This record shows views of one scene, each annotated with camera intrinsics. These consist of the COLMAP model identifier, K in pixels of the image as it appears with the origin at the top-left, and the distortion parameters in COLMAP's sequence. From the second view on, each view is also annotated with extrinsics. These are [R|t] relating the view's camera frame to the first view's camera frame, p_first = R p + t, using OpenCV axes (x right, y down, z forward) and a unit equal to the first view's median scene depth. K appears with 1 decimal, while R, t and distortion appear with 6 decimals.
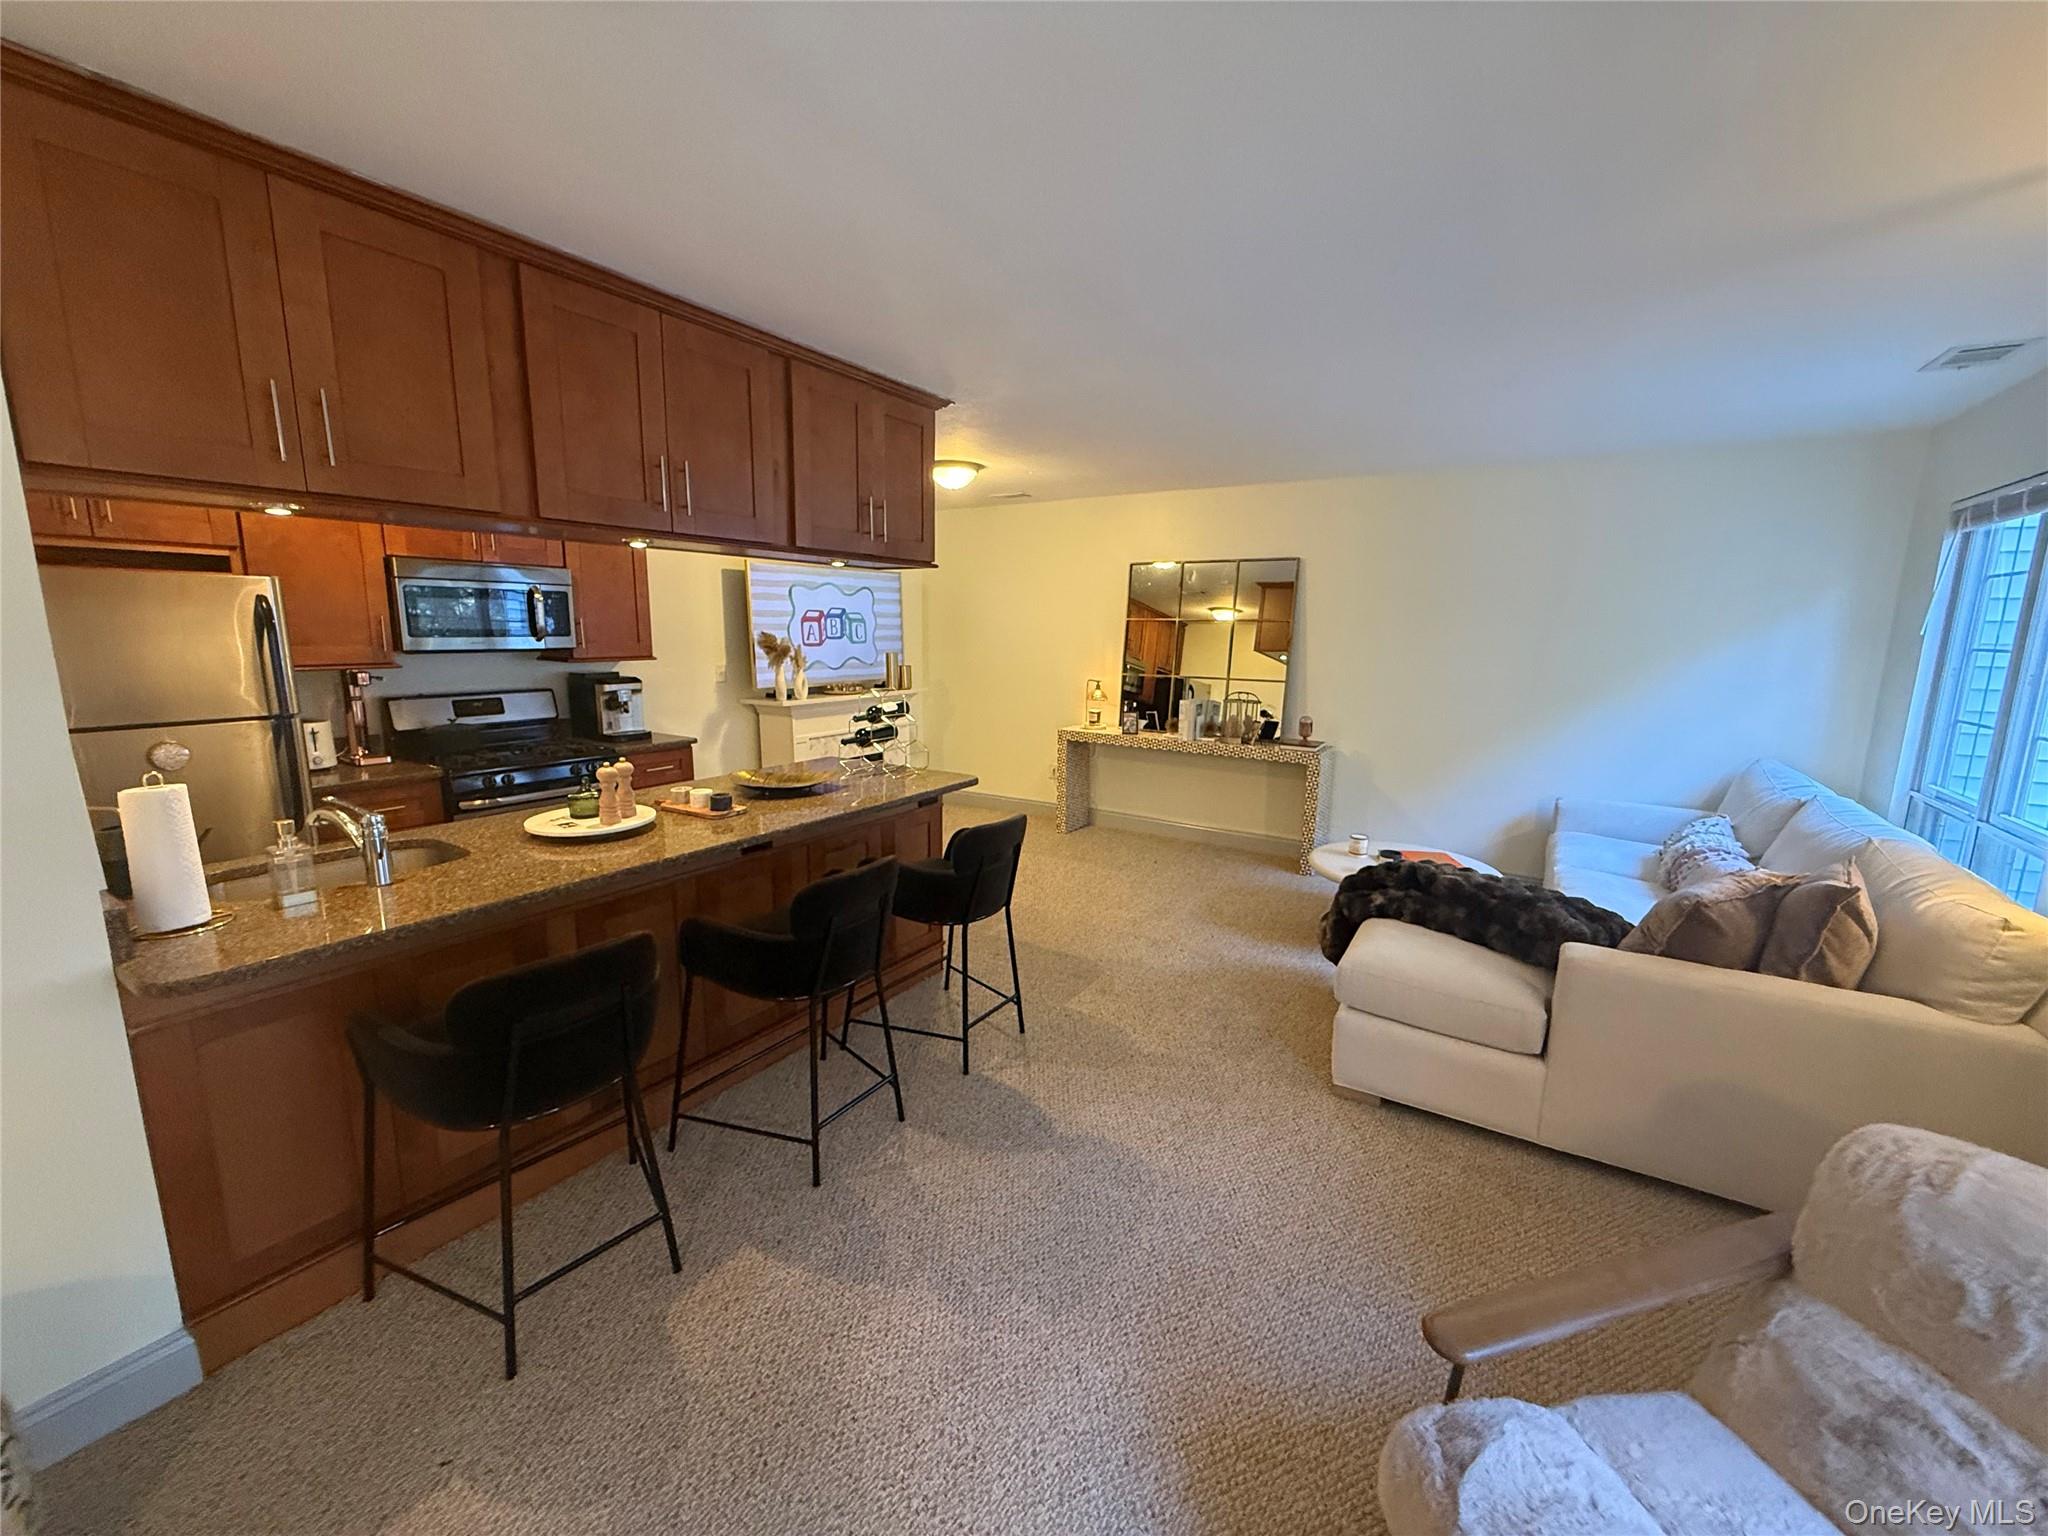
lens RADIAL K [[815.4, 0, 1019.1], [0, 815.4, 767.0], [0, 0, 1]] dist [-0.000275, -0.000153]
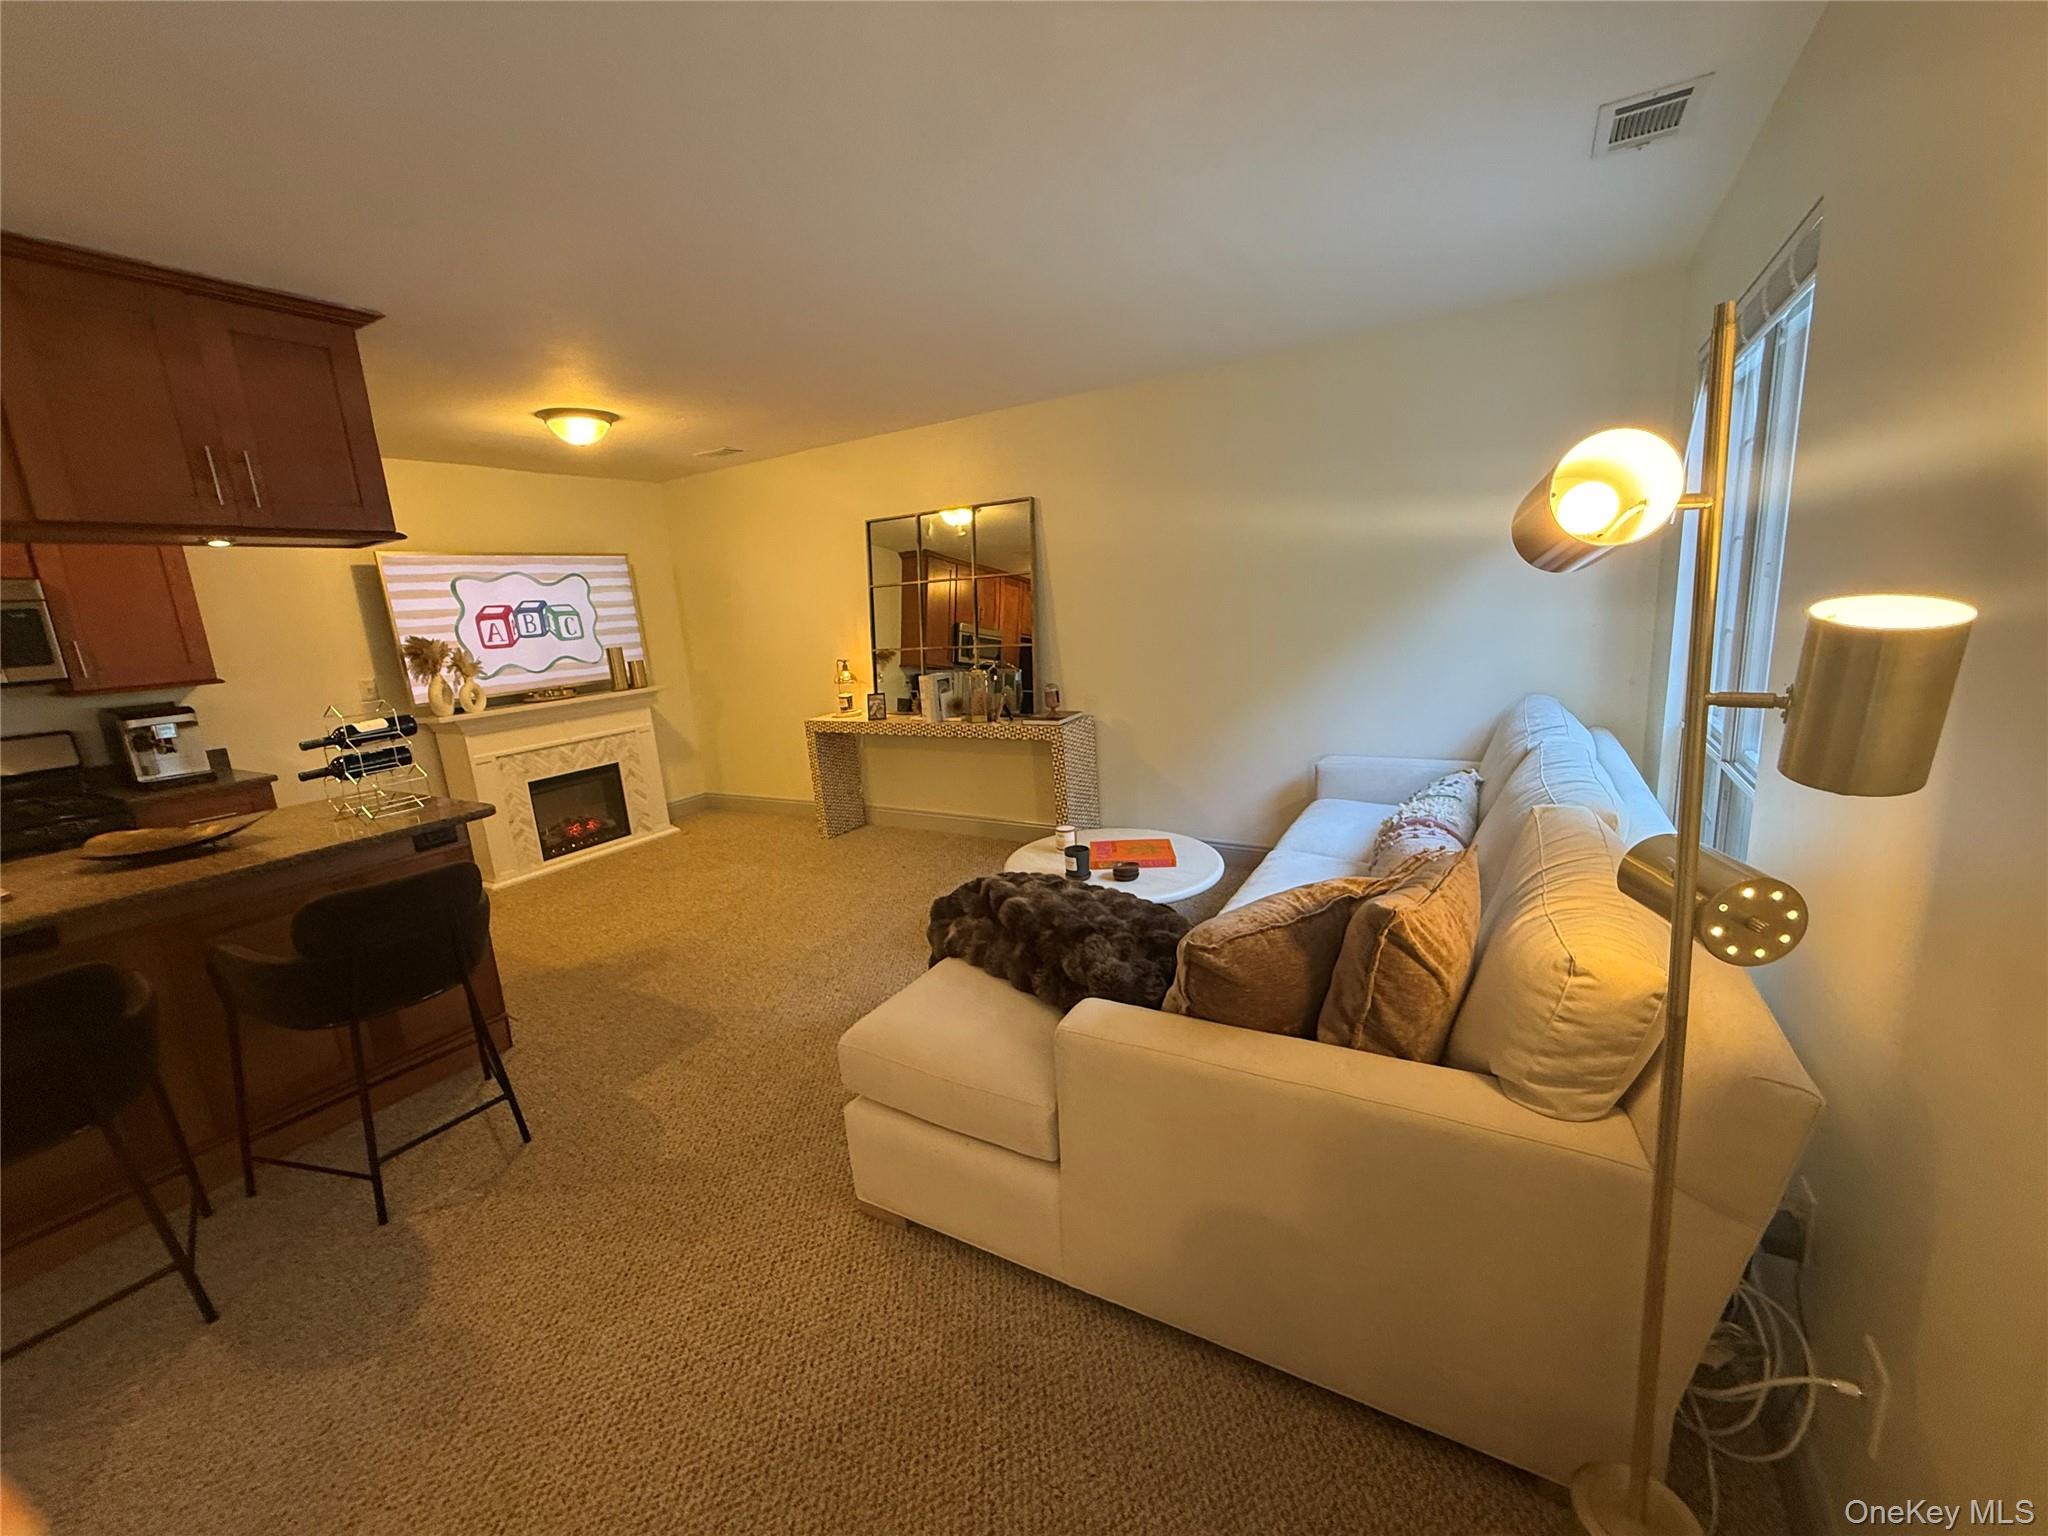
lens RADIAL K [[815.4, 0, 1019.1], [0, 815.4, 767.0], [0, 0, 1]] dist [-0.000275, -0.000153]
pose [[0.996134, -0.085423, 0.020500, 0.388917], [0.084791, 0.995950, 0.029908, -0.005290], [-0.022972, -0.028054, 0.999342, 0.194210]]
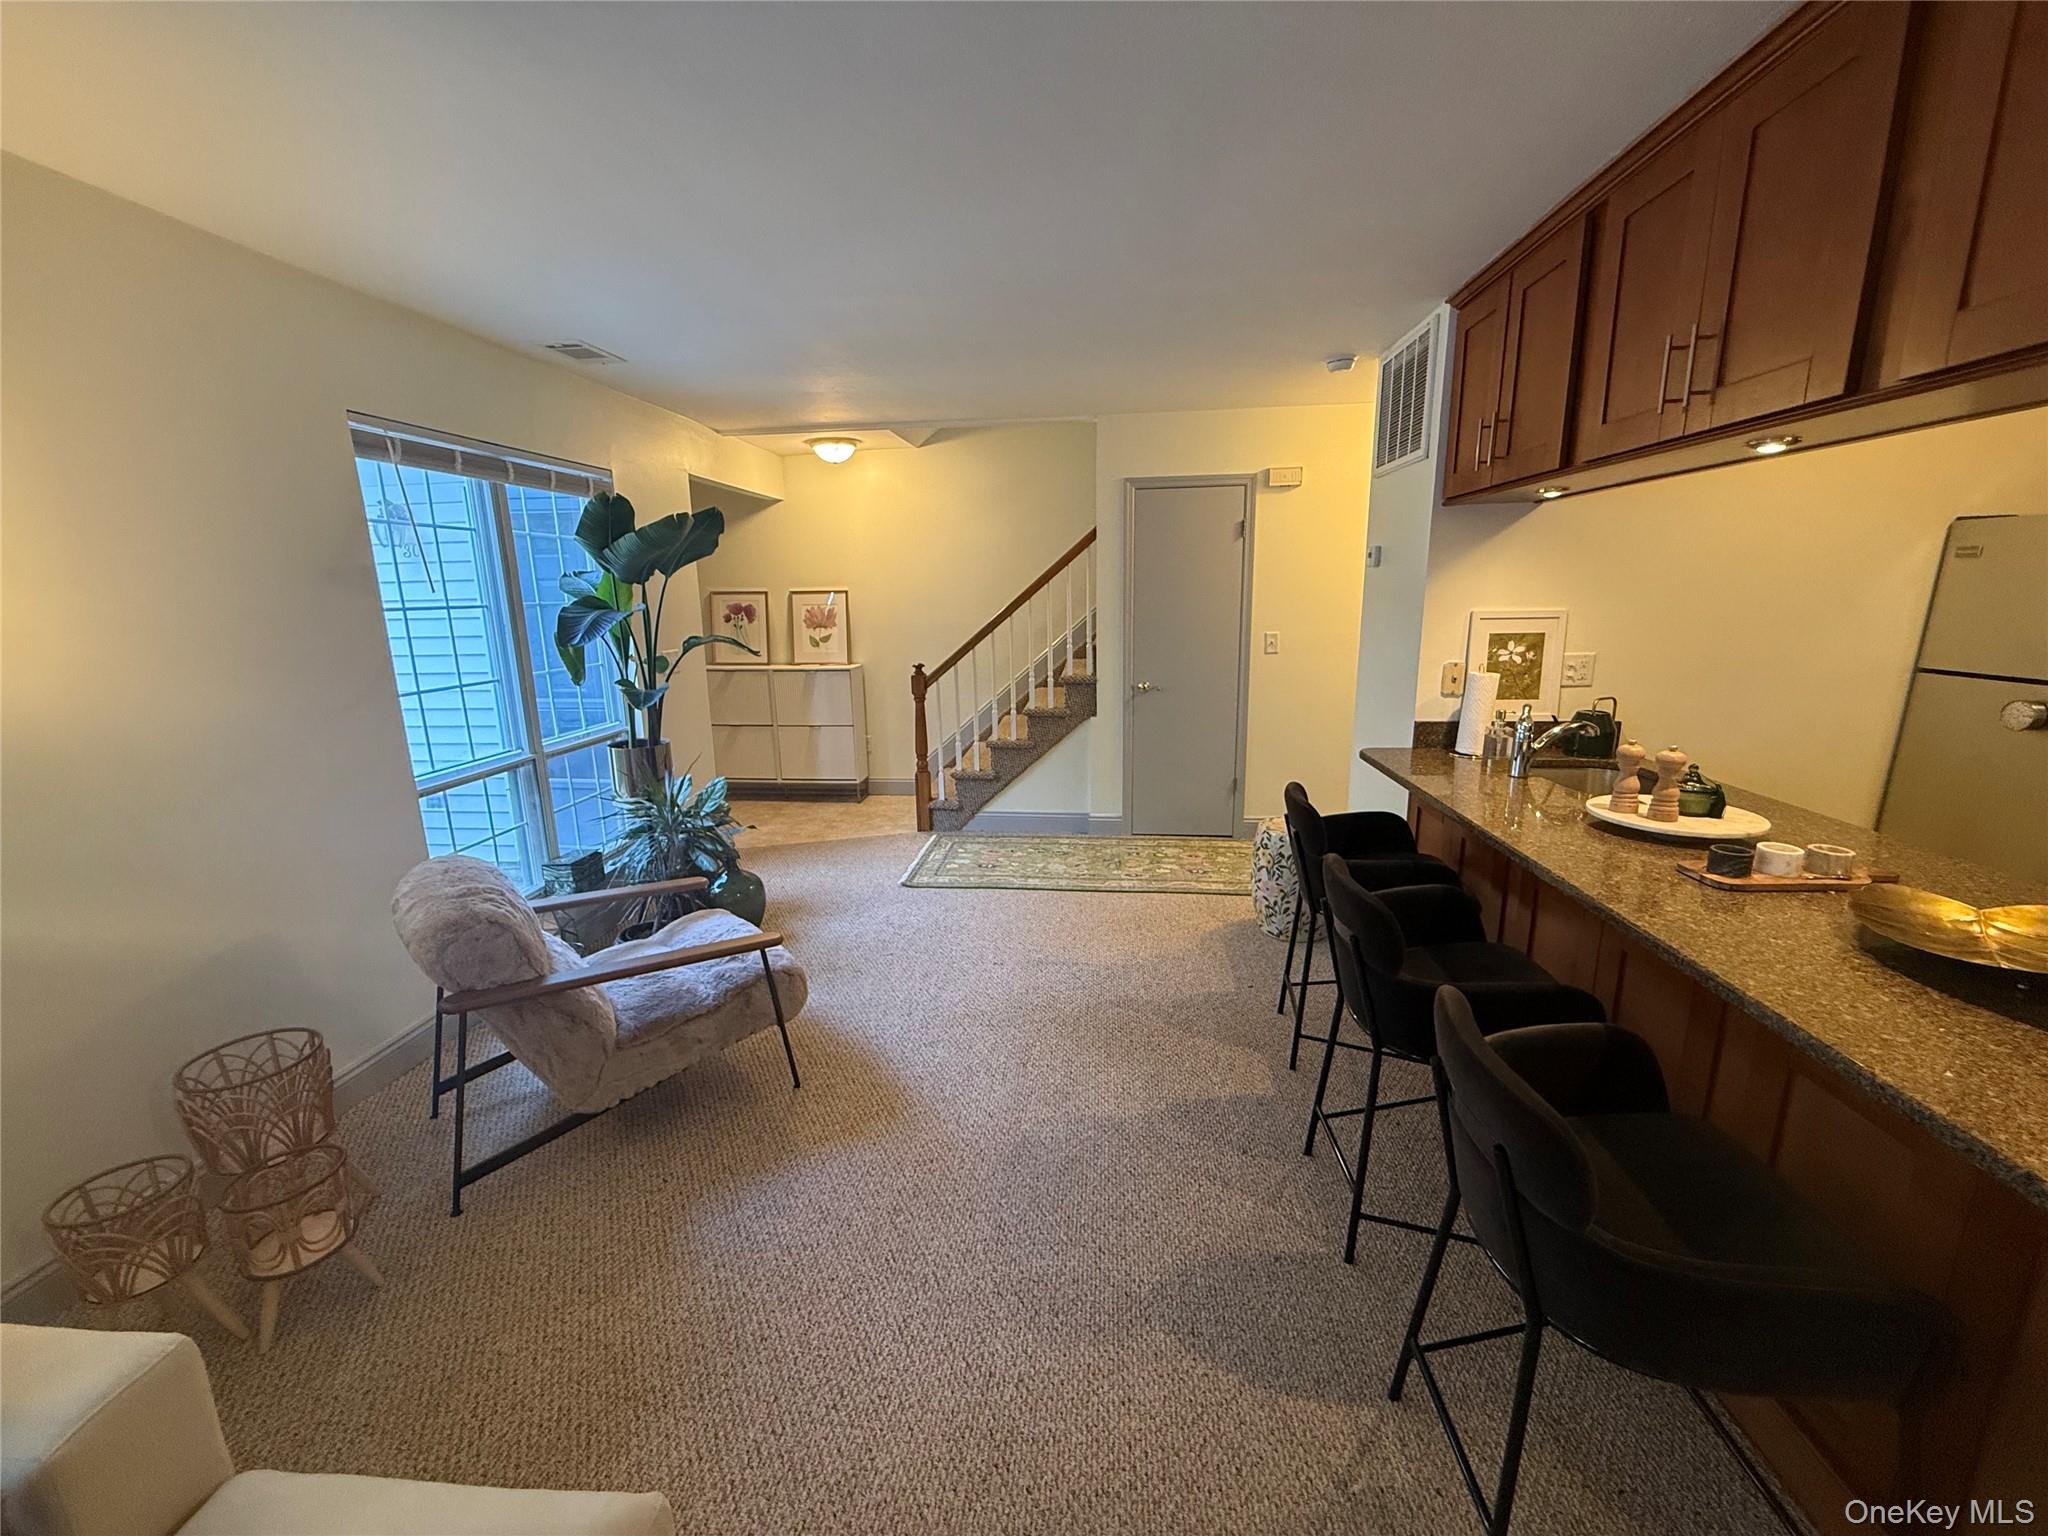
lens RADIAL K [[814.2, 0, 1019.5], [0, 814.2, 766.3], [0, 0, 1]] dist [0.000370, -0.000223]
pose [[-0.884391, 0.111010, -0.453354, 0.268588], [-0.069521, 0.929140, 0.363133, -0.151706], [0.461540, 0.352669, -0.814005, 0.872789]]
